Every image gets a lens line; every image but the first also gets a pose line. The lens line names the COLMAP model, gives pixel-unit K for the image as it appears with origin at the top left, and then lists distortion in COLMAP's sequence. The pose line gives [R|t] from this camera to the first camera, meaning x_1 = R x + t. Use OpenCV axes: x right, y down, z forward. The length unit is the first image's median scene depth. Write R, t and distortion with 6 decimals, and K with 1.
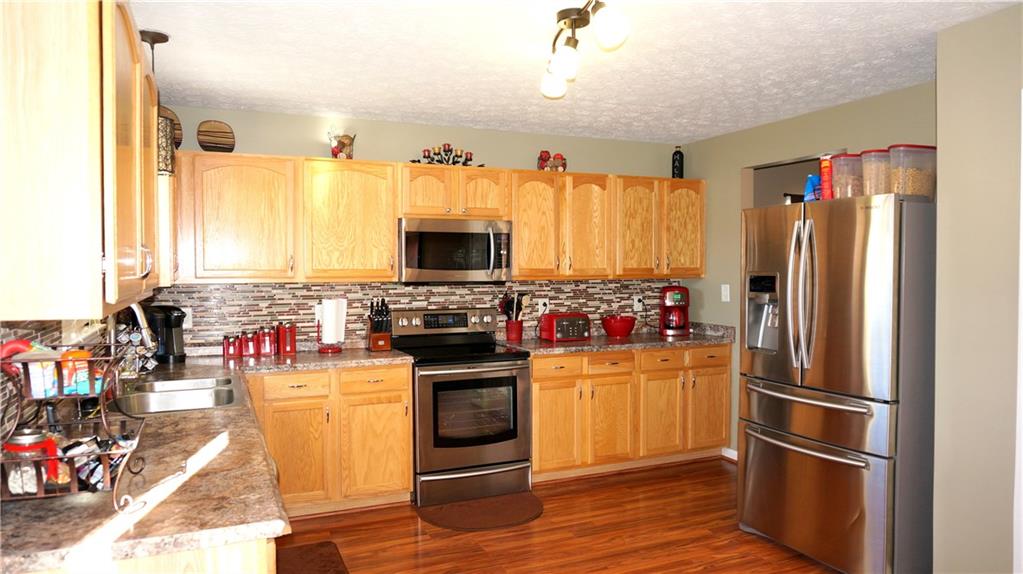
lens RADIAL K [[683.8, 0, 511.4], [0, 683.8, 287.5], [0, 0, 1]] dist [-0.041807, 0.007892]
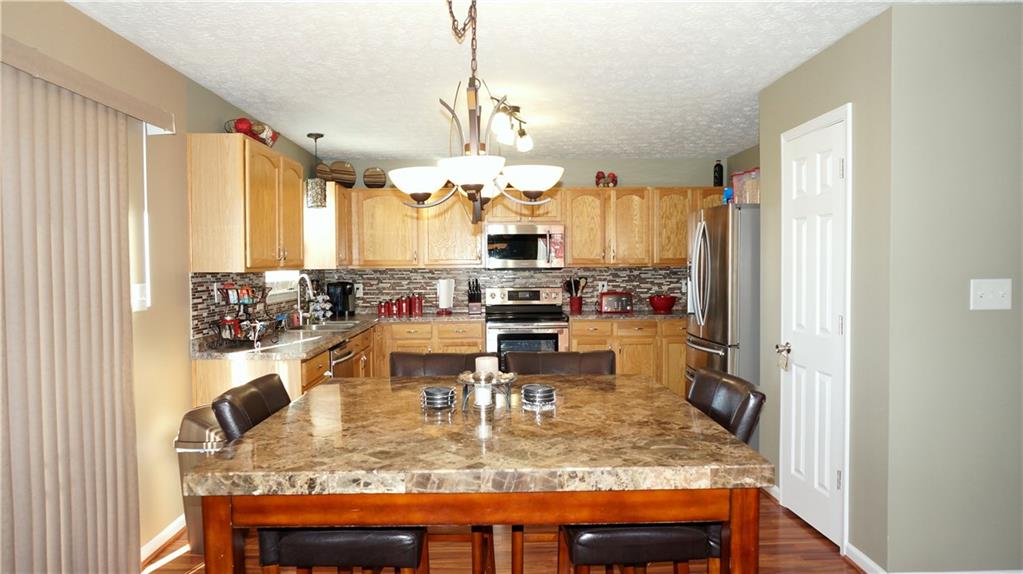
lens RADIAL K [[683.8, 0, 511.6], [0, 683.8, 290.4], [0, 0, 1]] dist [-0.041807, 0.007892]
pose [[0.925993, 0.010217, -0.377403, 0.398780], [-0.006646, 0.999920, 0.010764, 0.021207], [0.377483, -0.007459, 0.925987, -0.318958]]
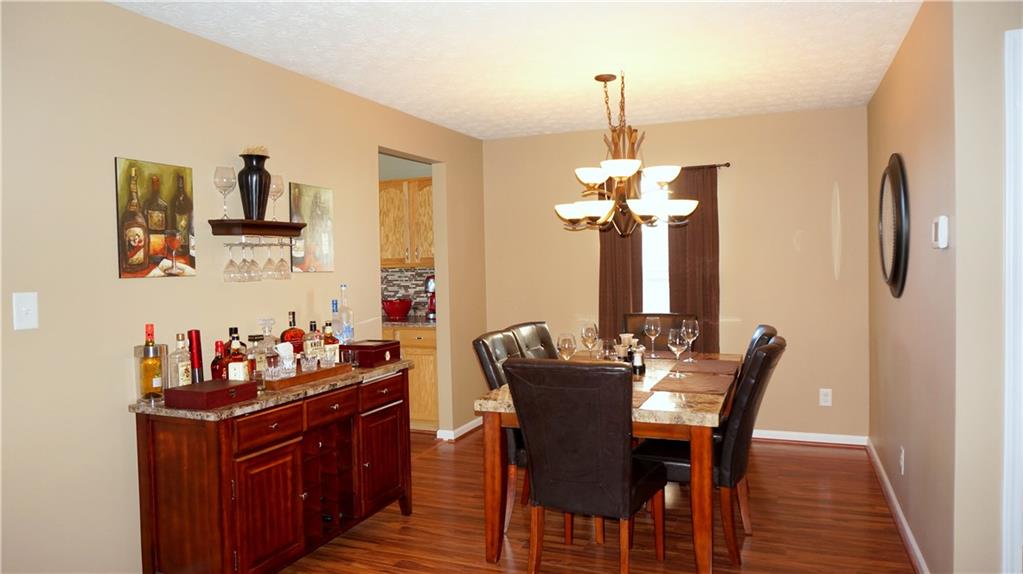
lens RADIAL K [[683.8, 0, 512.3], [0, 683.8, 284.6], [0, 0, 1]] dist [-0.041807, 0.007892]
pose [[0.685960, 0.015622, -0.727472, 1.206577], [-0.008077, 0.999871, 0.013856, -0.001827], [0.727594, -0.003629, 0.685998, 0.354952]]
